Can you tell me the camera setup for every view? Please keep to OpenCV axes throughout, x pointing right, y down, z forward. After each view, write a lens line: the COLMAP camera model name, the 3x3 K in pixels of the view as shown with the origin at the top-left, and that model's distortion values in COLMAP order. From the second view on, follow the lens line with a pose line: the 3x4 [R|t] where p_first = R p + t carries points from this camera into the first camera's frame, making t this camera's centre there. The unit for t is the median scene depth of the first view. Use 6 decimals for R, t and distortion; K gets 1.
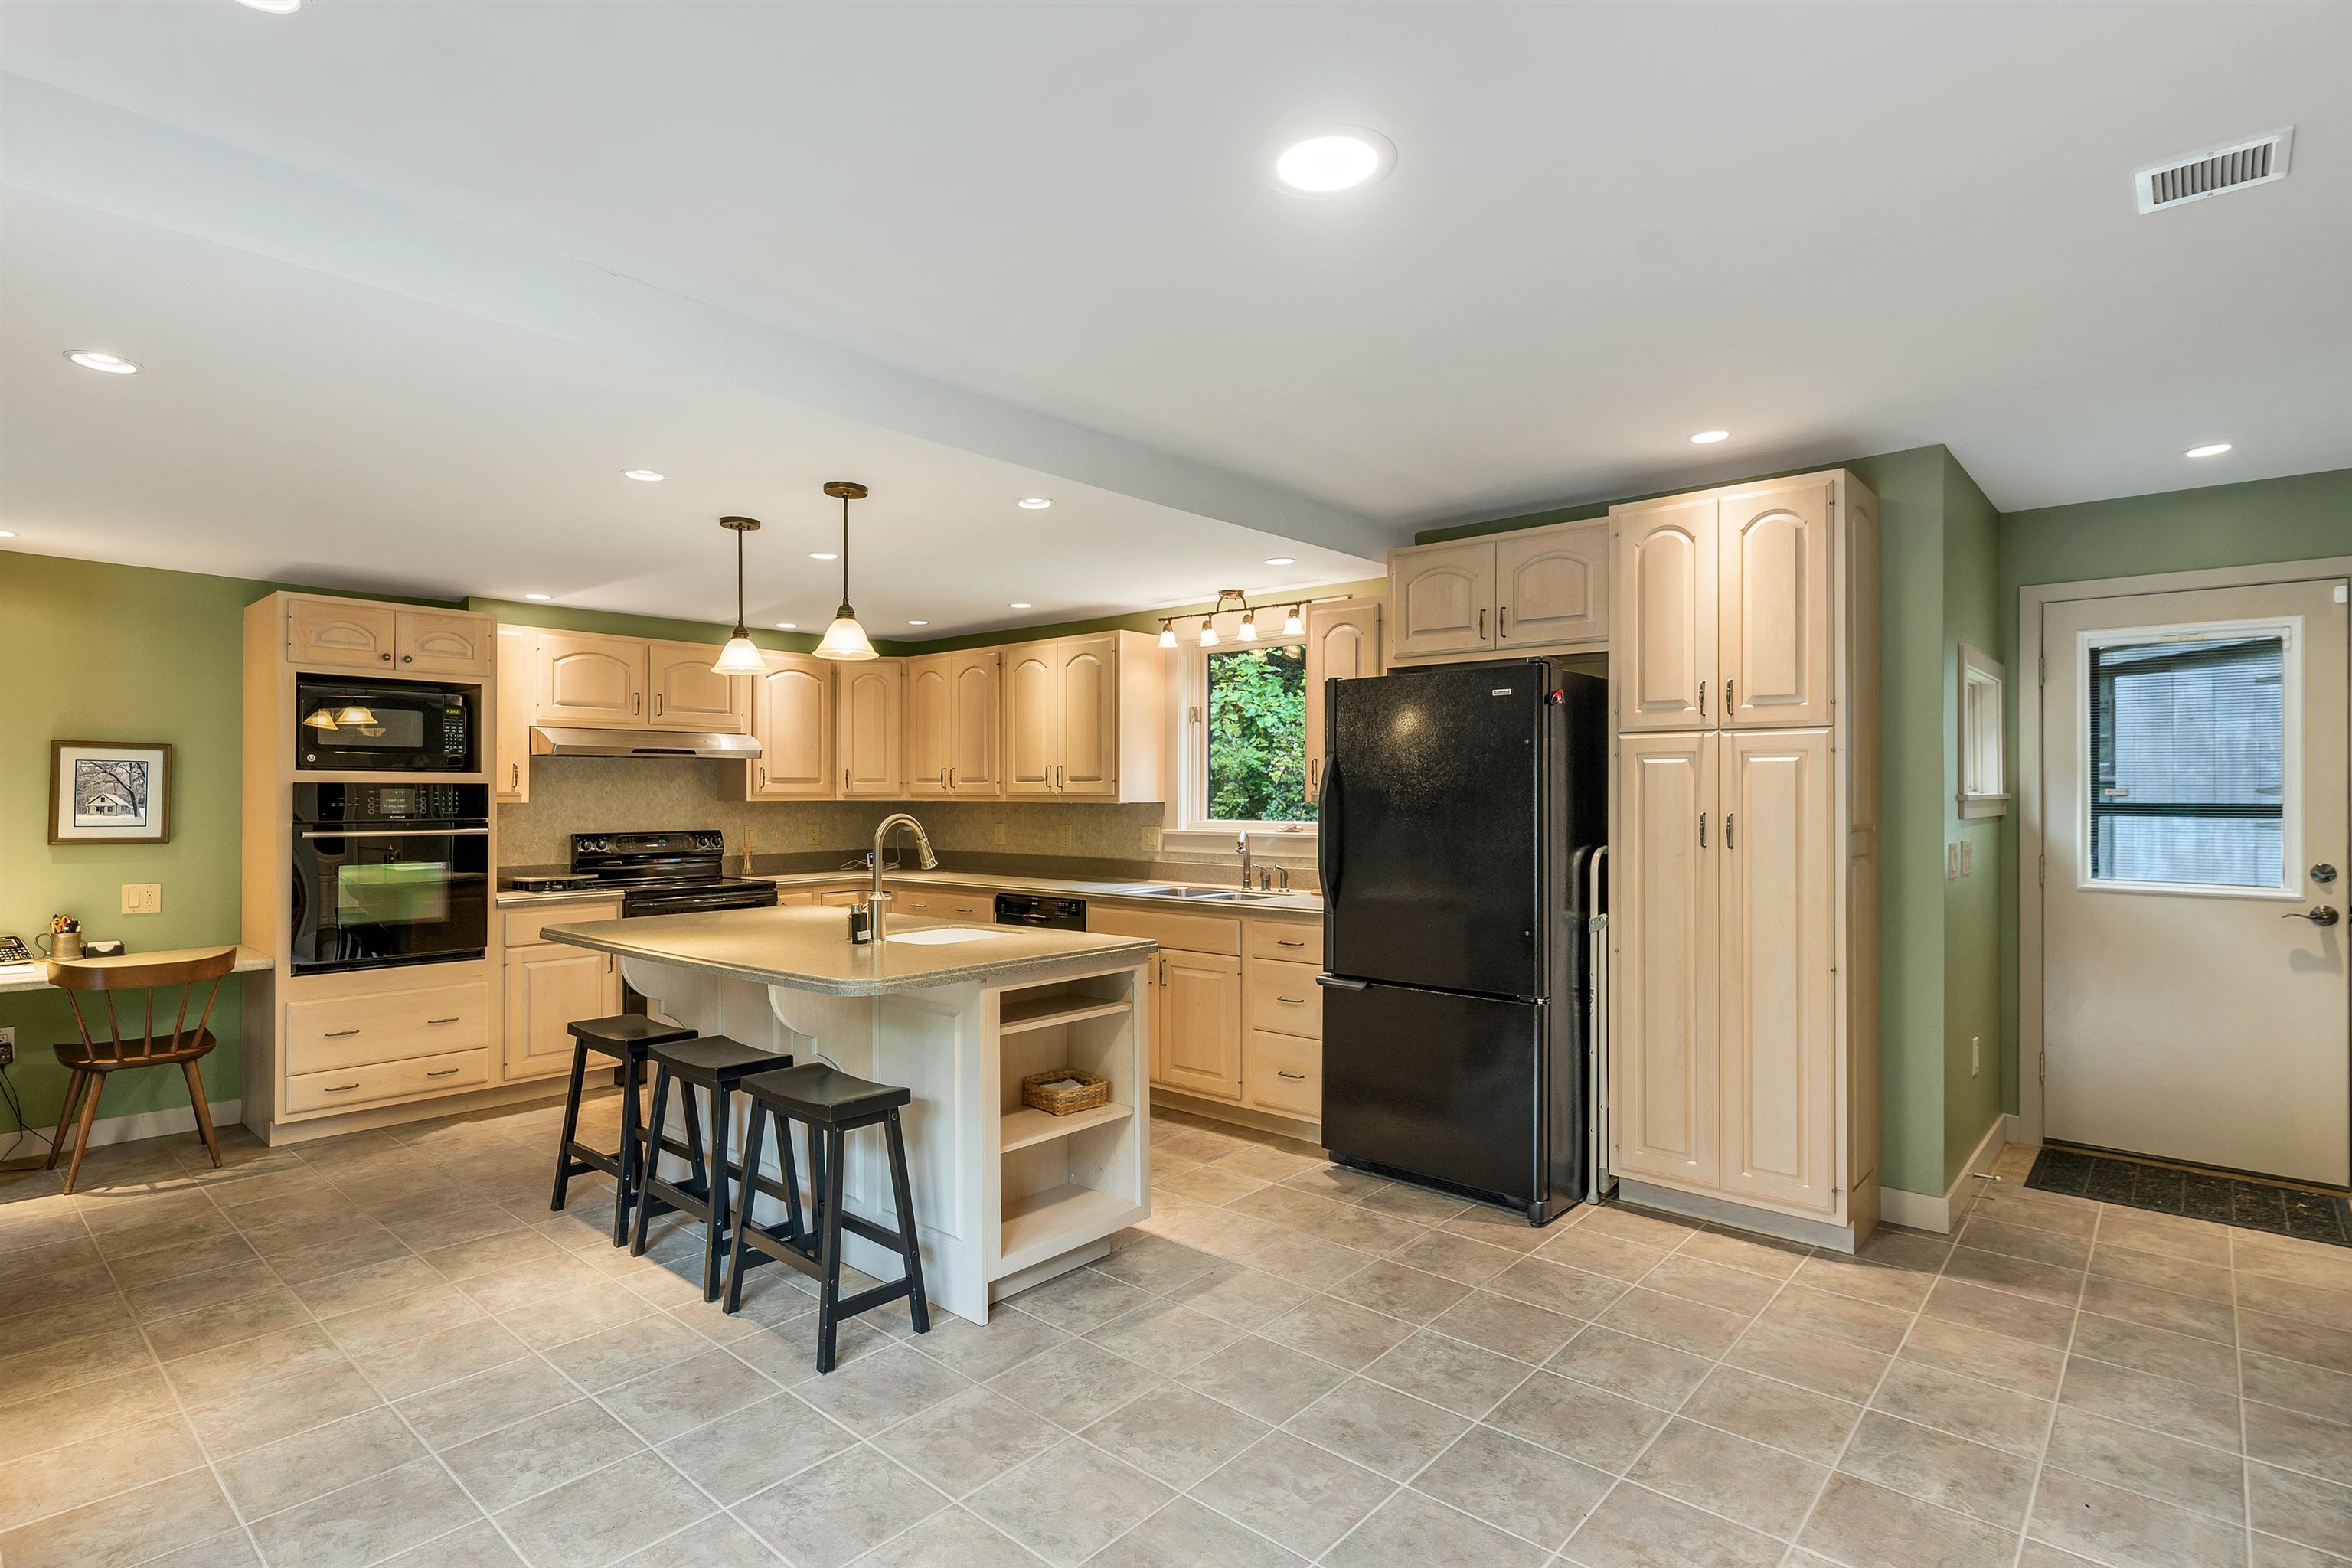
lens RADIAL K [[1152.5, 0, 1164.1], [0, 1152.5, 782.3], [0, 0, 1]] dist [0.004370, 0.000994]
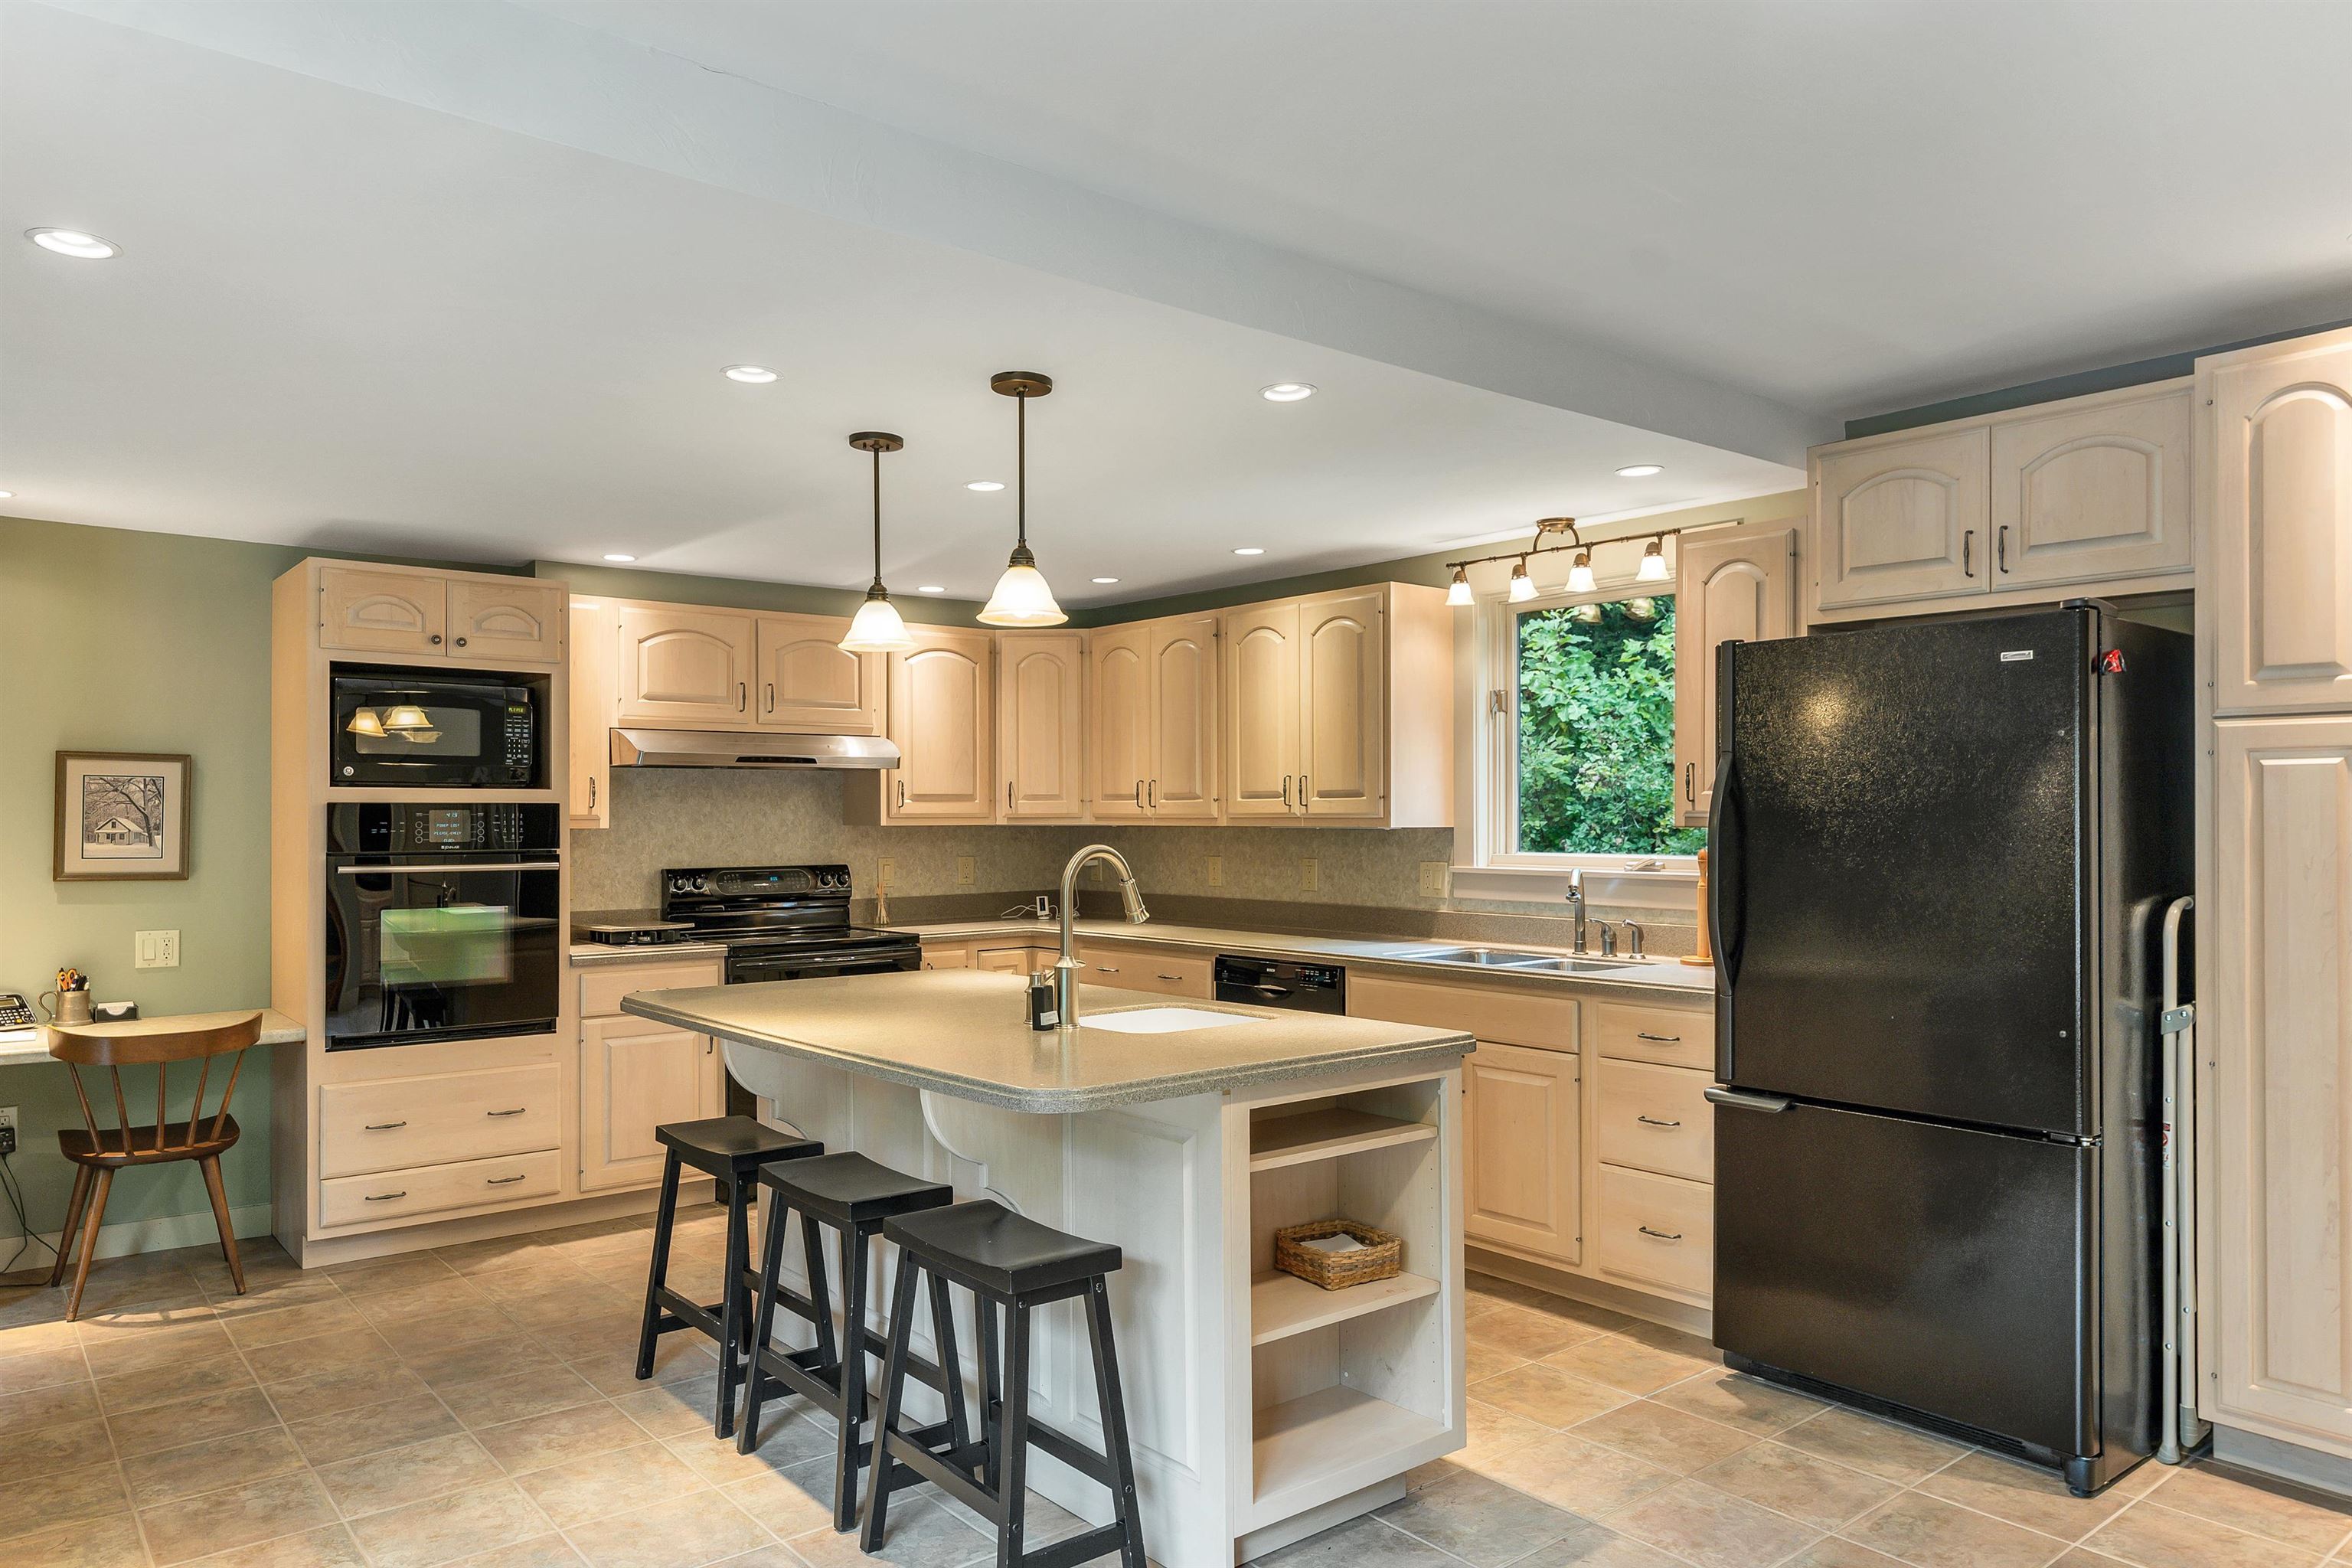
lens RADIAL K [[1533.0, 0, 1163.0], [0, 1533.0, 801.7], [0, 0, 1]] dist [0.003606, 0.002758]
pose [[0.987204, -0.002985, -0.159435, -0.037786], [0.003226, 0.999994, 0.001253, 0.000158], [0.159431, -0.001752, 0.987208, 0.080228]]
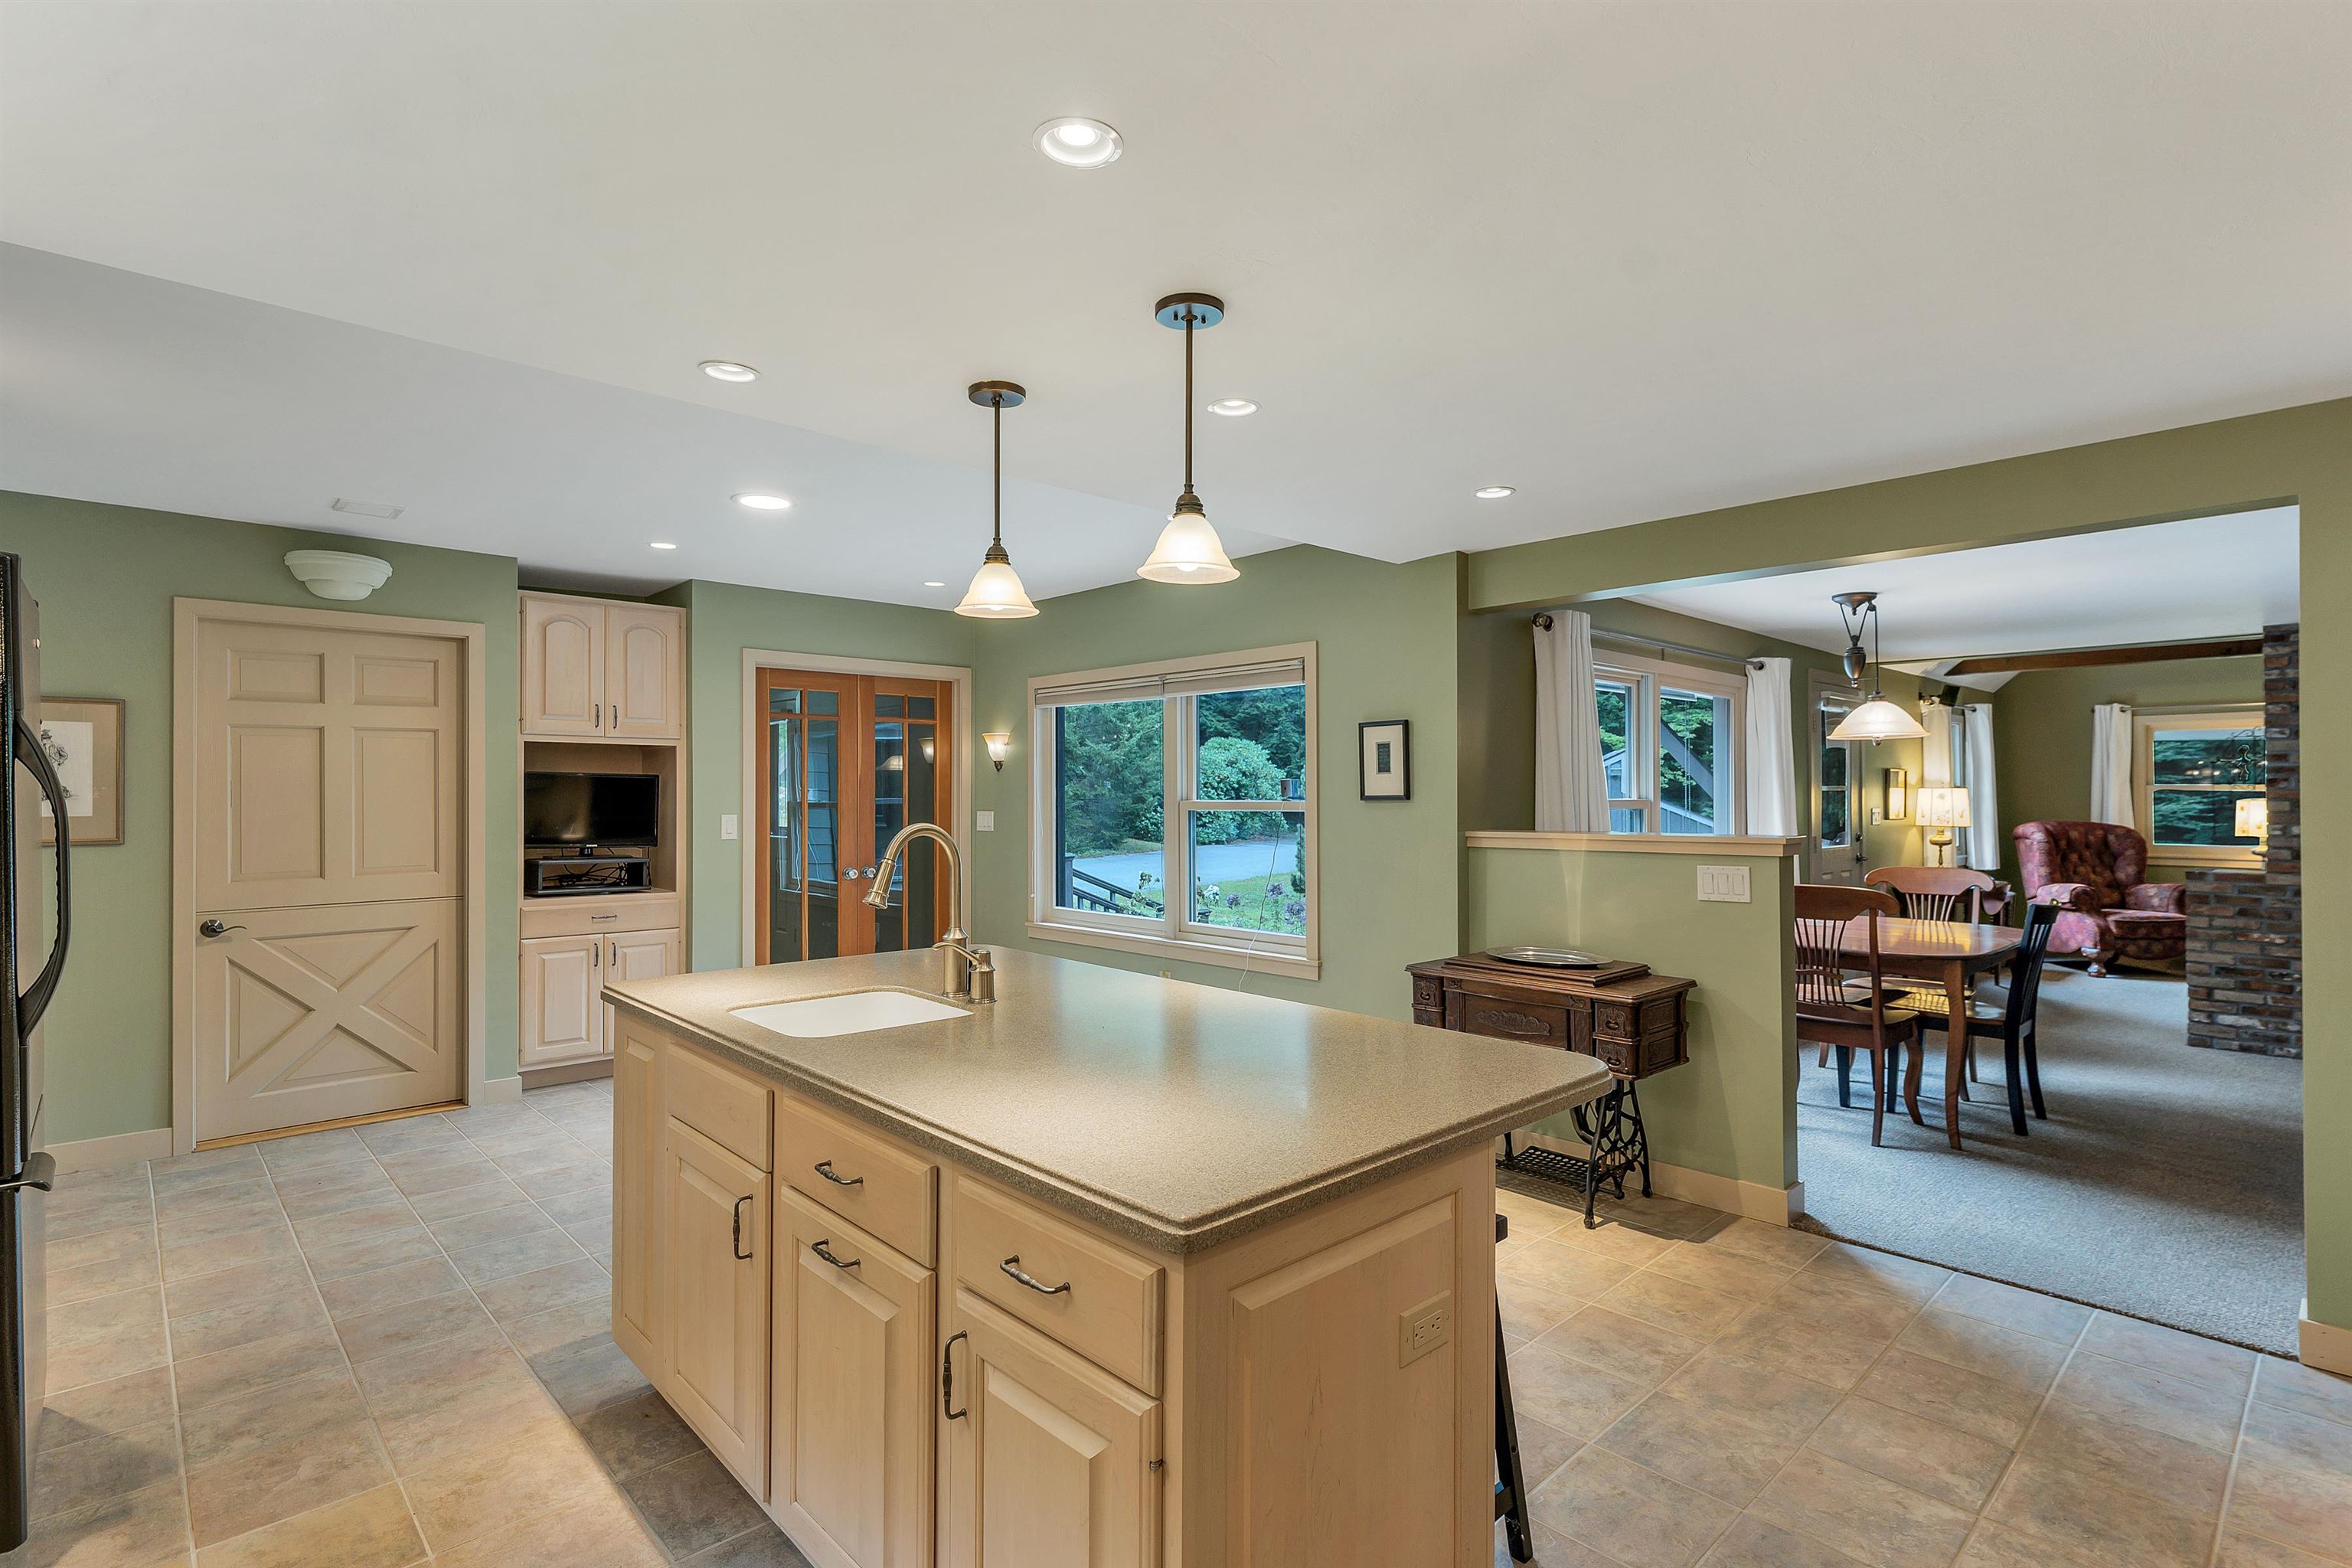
lens RADIAL K [[1152.5, 0, 1178.9], [0, 1152.5, 783.1], [0, 0, 1]] dist [0.004370, 0.000994]
pose [[-0.996606, 0.002200, 0.082286, -0.406359], [0.000750, 0.999844, -0.017648, 0.013727], [-0.082312, -0.017526, -0.996452, 1.553467]]
